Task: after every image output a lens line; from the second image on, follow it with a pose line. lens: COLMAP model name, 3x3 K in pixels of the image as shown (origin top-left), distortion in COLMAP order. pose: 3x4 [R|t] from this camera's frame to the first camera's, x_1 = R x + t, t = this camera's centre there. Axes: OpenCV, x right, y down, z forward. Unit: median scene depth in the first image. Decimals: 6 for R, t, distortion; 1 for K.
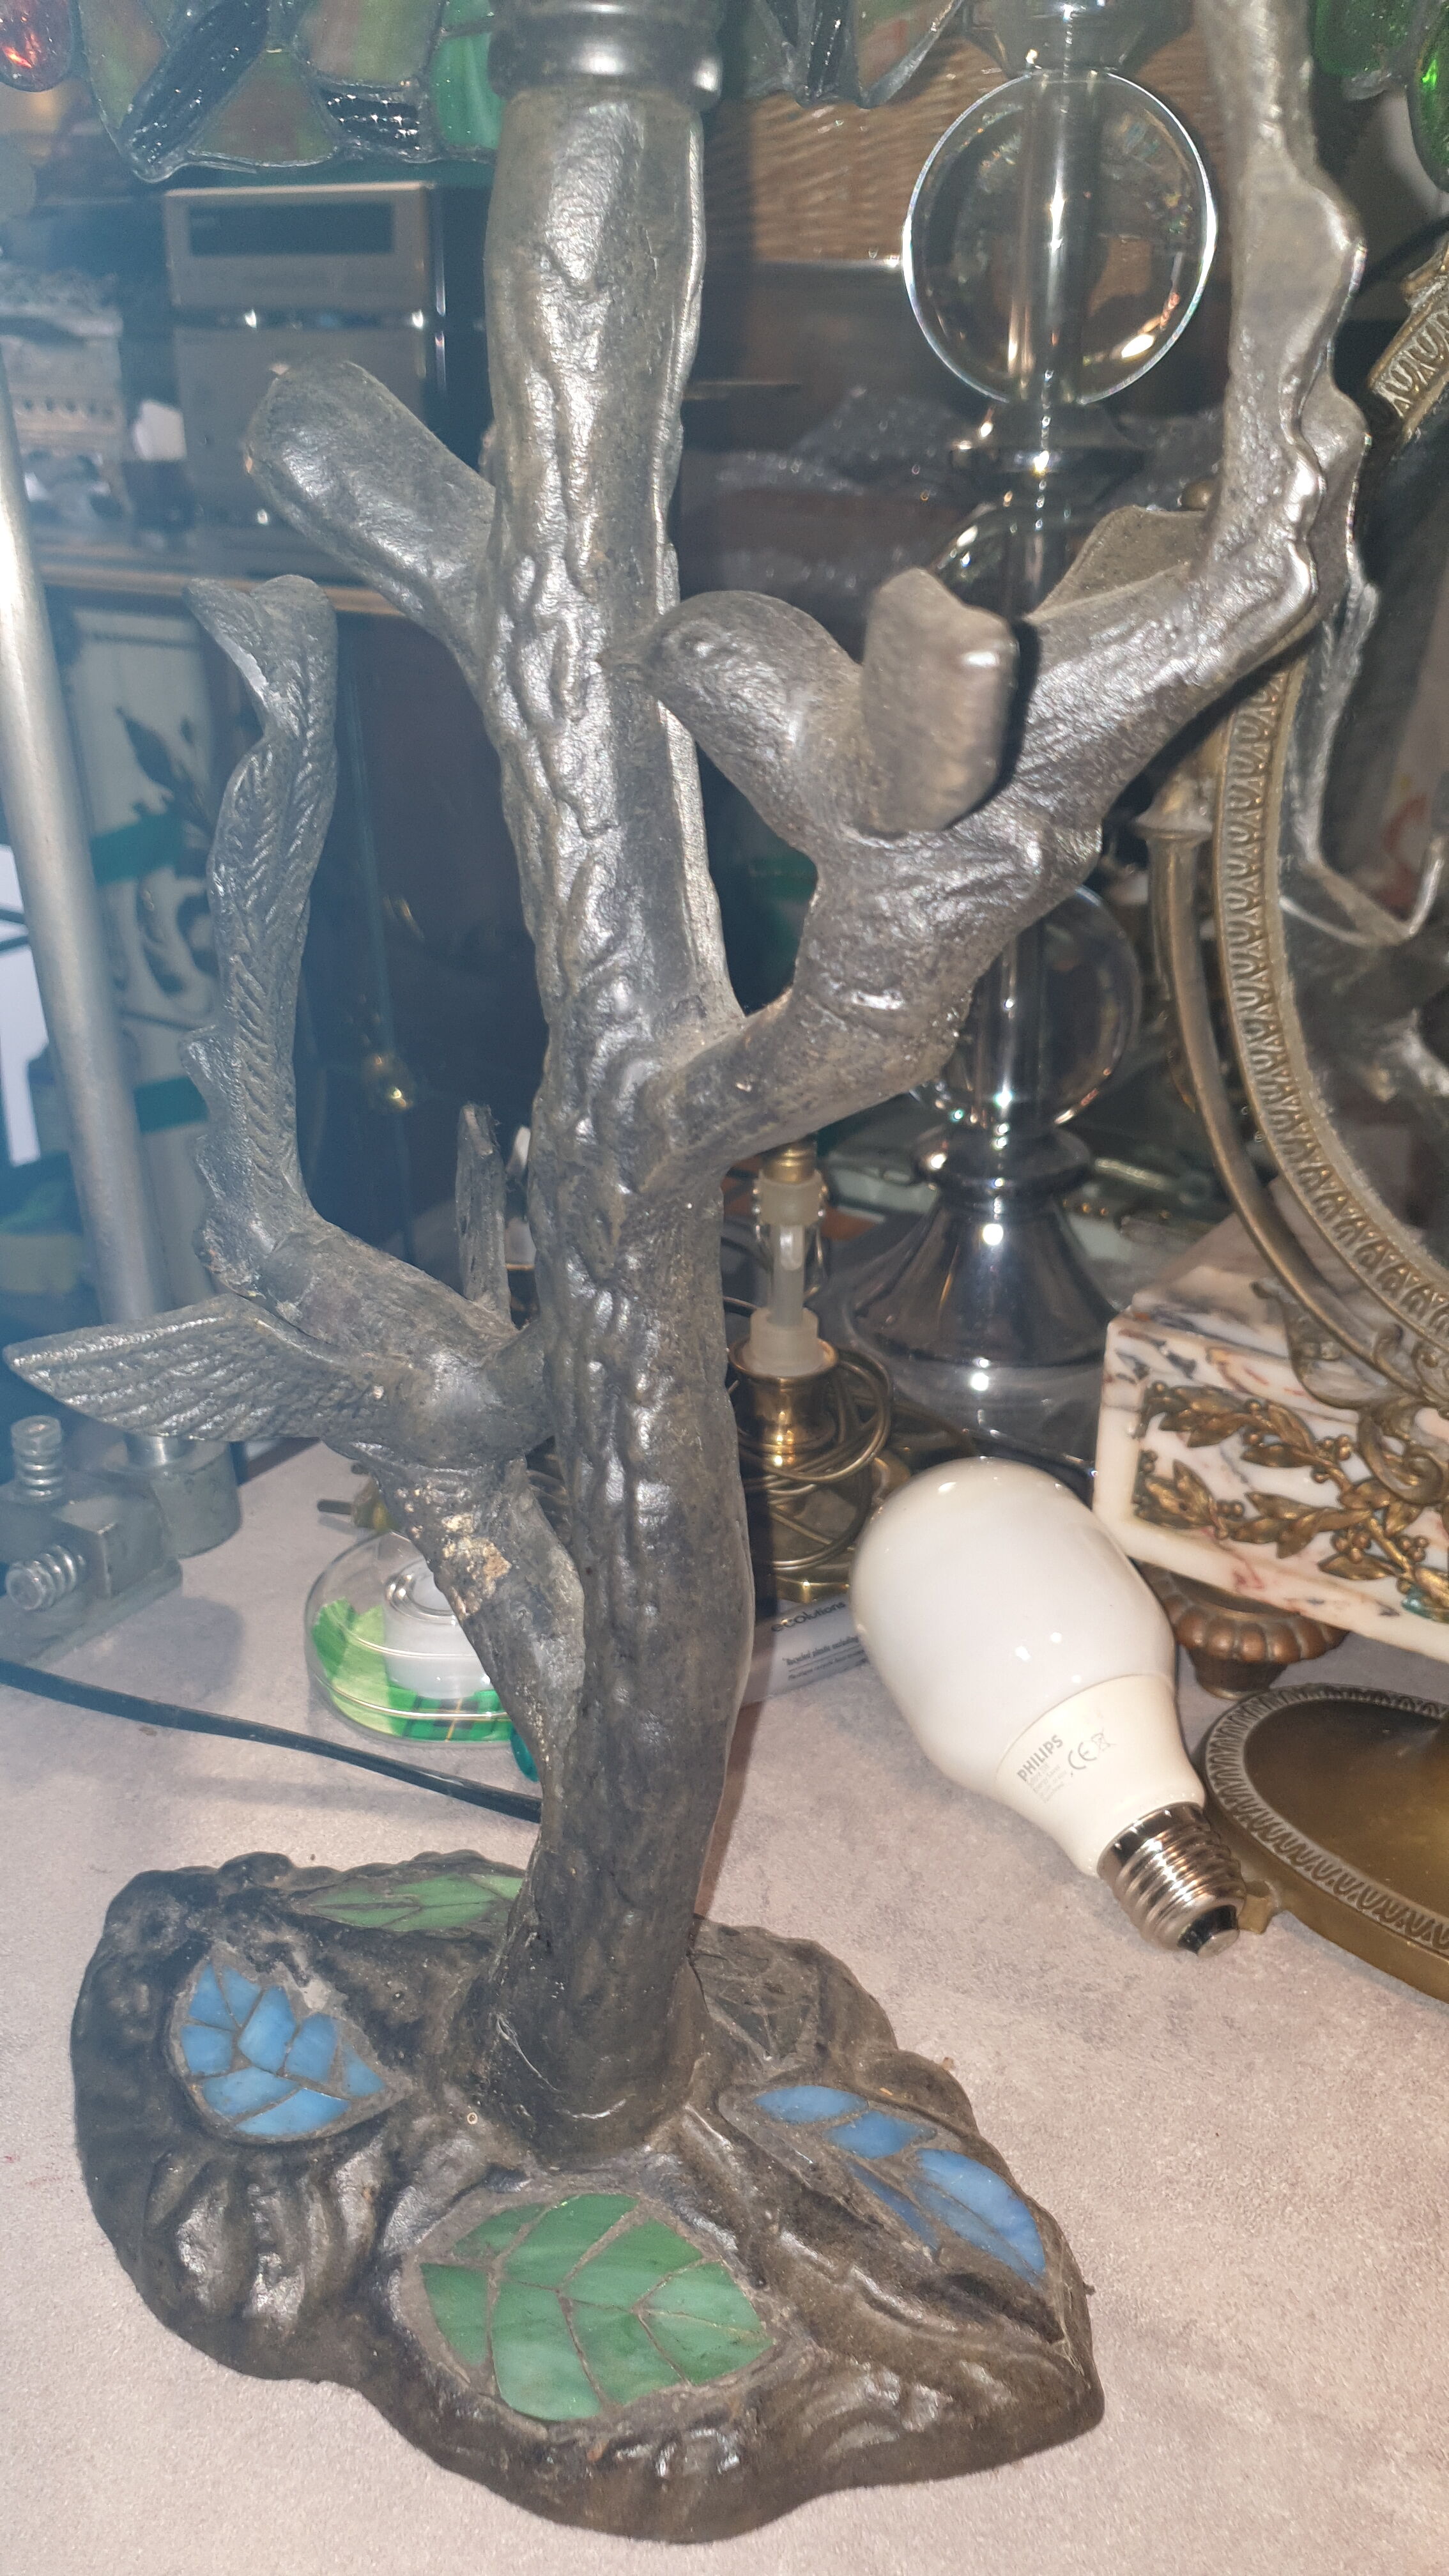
lens RADIAL K [[1893.3, 0, 657.8], [0, 1893.3, 1284.9], [0, 0, 1]] dist [0.009038, 0.003627]
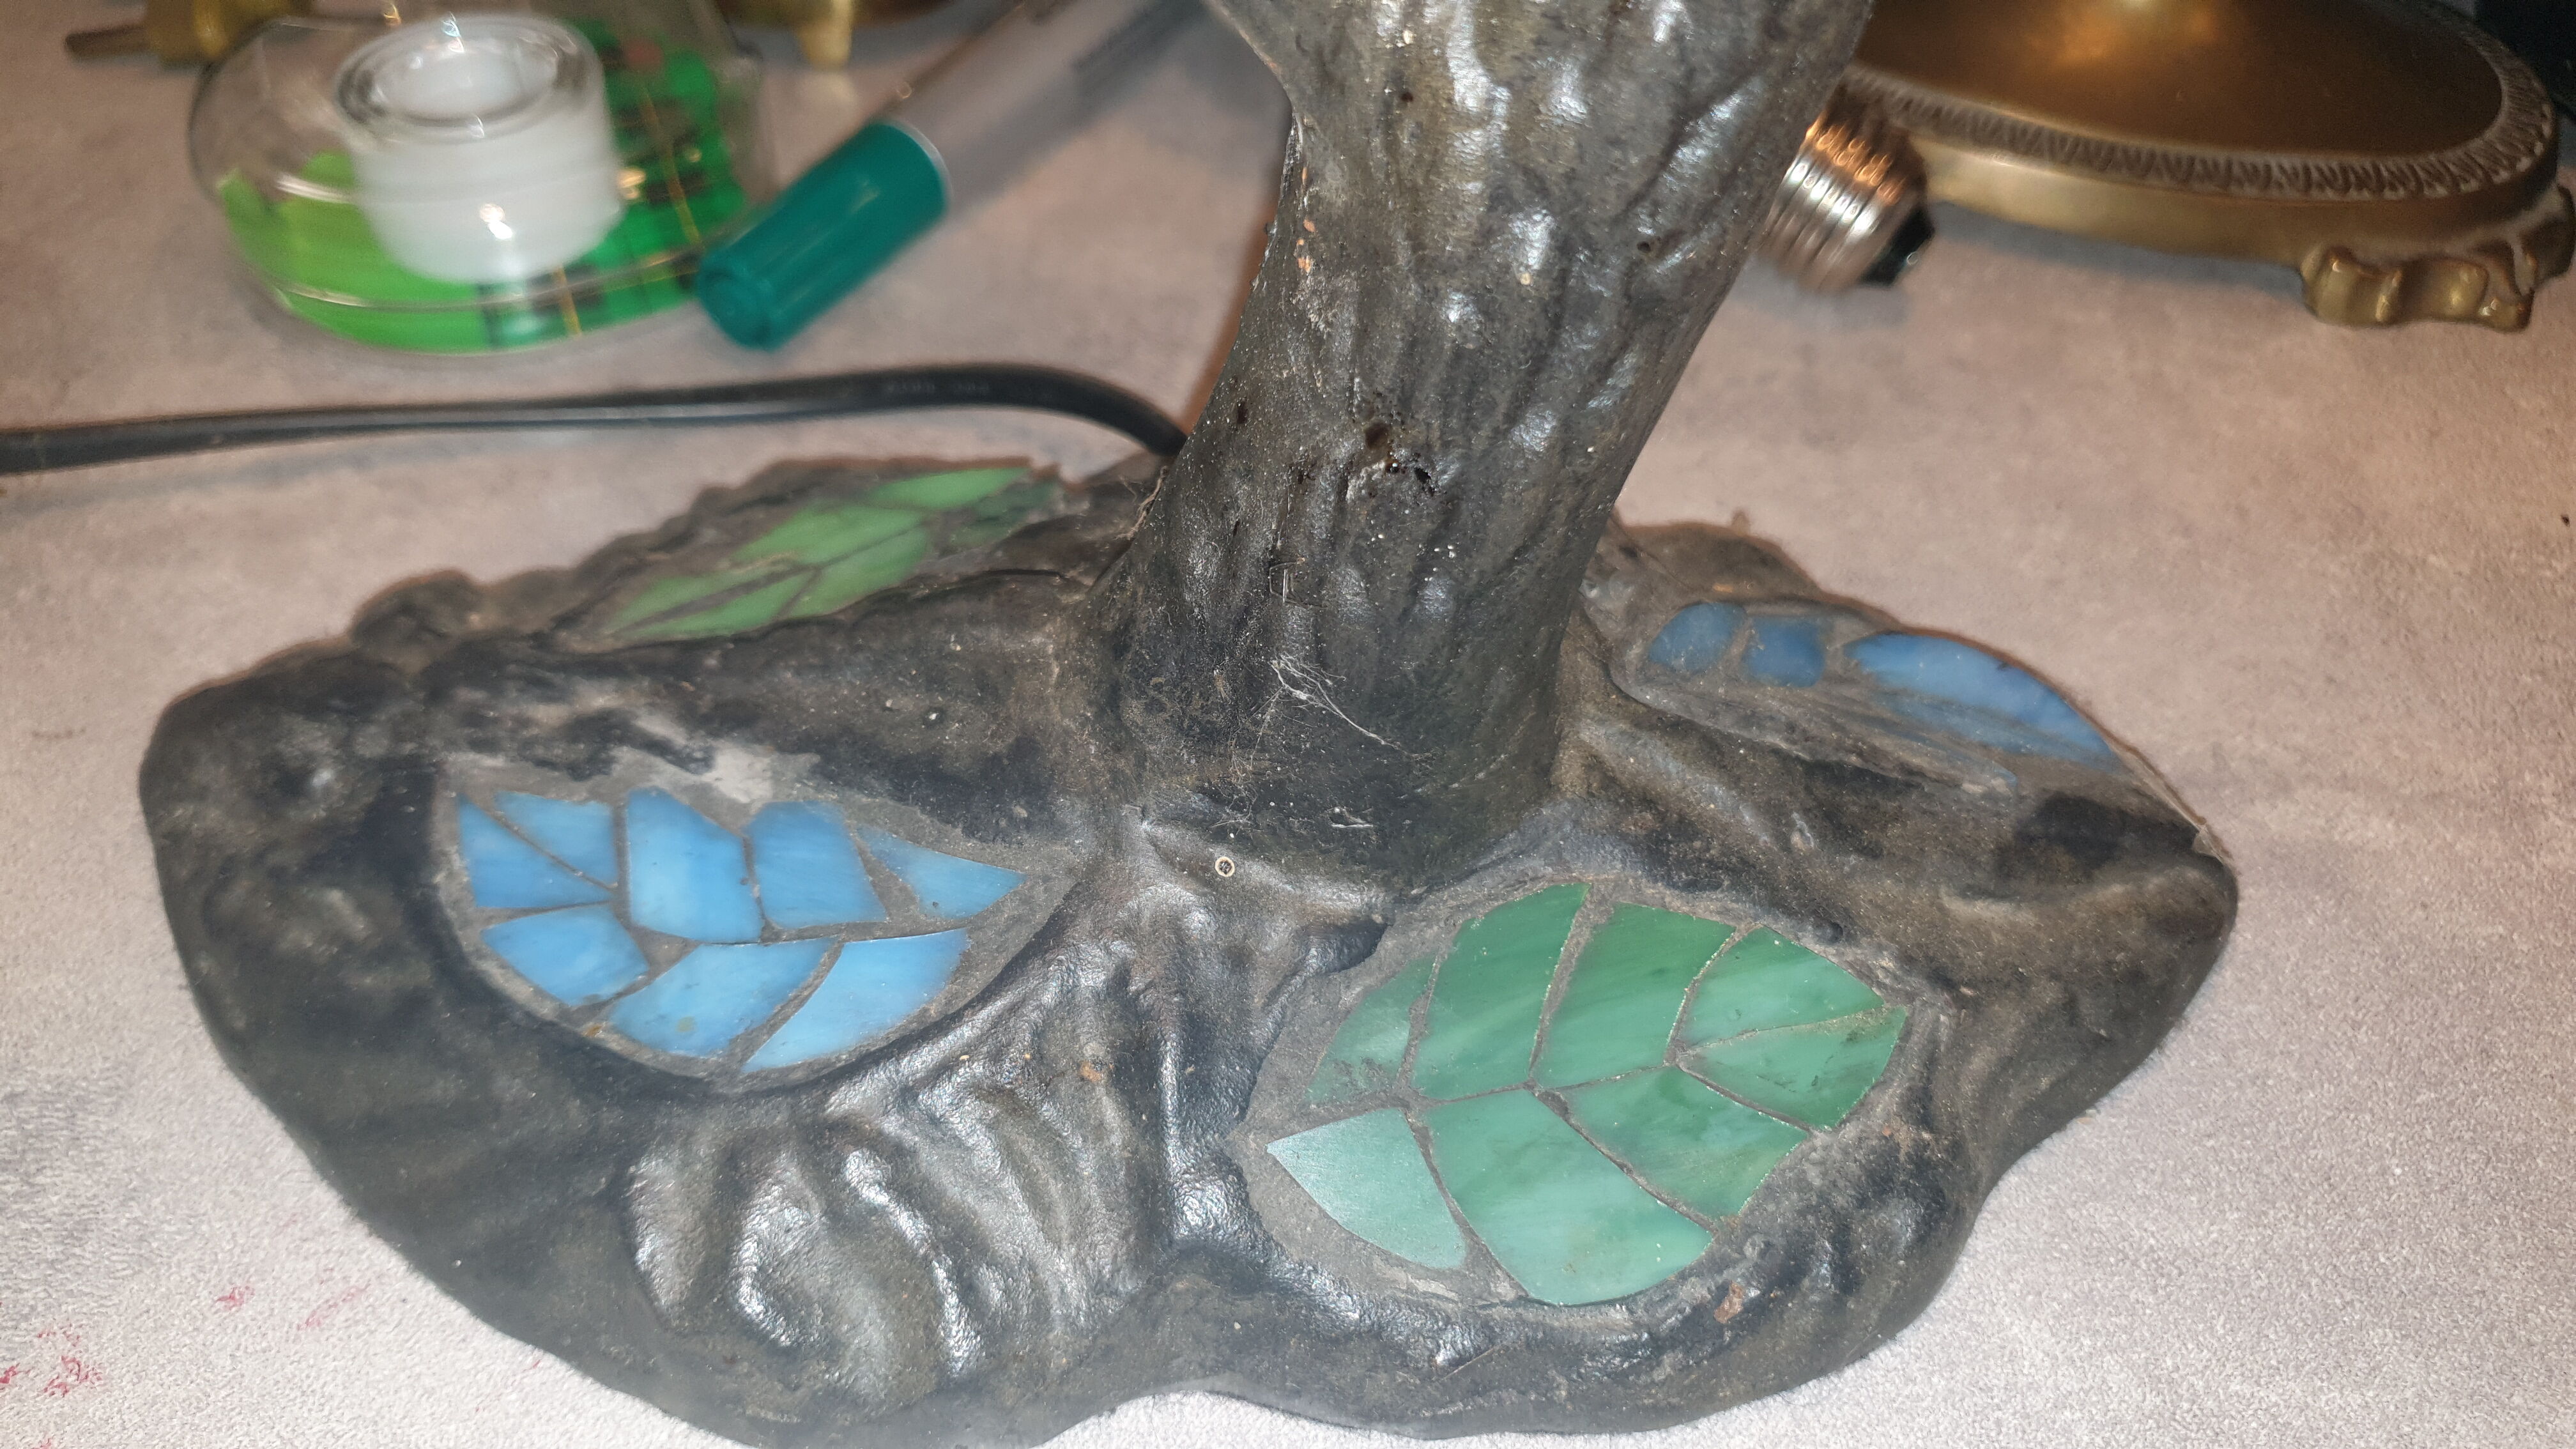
lens RADIAL K [[1990.5, 0, 1288.0], [0, 1990.5, 724.5], [0, 0, 1]] dist [0.001767, -0.000815]
pose [[0.879259, -0.332524, 0.341073, -0.221392], [0.160219, 0.880755, 0.445647, 0.152017], [-0.448590, -0.337193, 0.827688, 0.502836]]
